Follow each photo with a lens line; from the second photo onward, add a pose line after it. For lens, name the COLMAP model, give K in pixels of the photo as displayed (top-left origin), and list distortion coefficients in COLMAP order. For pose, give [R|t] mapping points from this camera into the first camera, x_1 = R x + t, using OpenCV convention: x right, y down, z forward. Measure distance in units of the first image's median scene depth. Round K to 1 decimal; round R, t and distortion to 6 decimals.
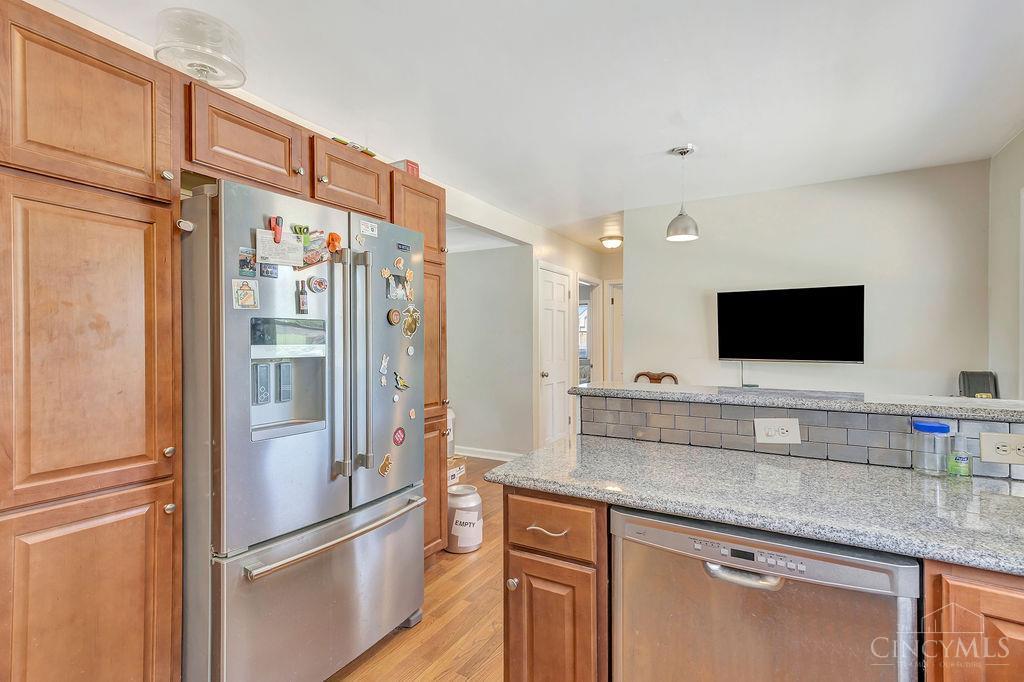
lens RADIAL K [[487.2, 0, 522.4], [0, 487.2, 342.3], [0, 0, 1]] dist [0.003048, 0.000304]
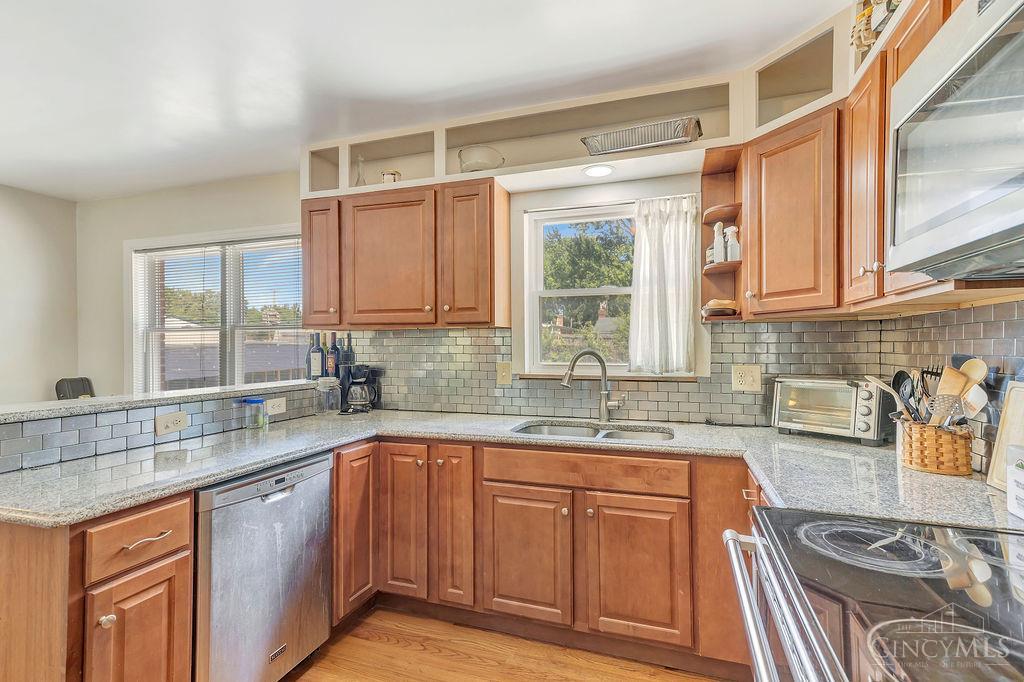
lens RADIAL K [[487.2, 0, 522.4], [0, 487.2, 342.3], [0, 0, 1]] dist [0.003048, 0.000304]
pose [[-0.217037, 0.012538, 0.976083, -1.151912], [0.006557, 0.999914, -0.011386, -0.011816], [-0.976141, 0.003929, -0.217101, 0.464115]]
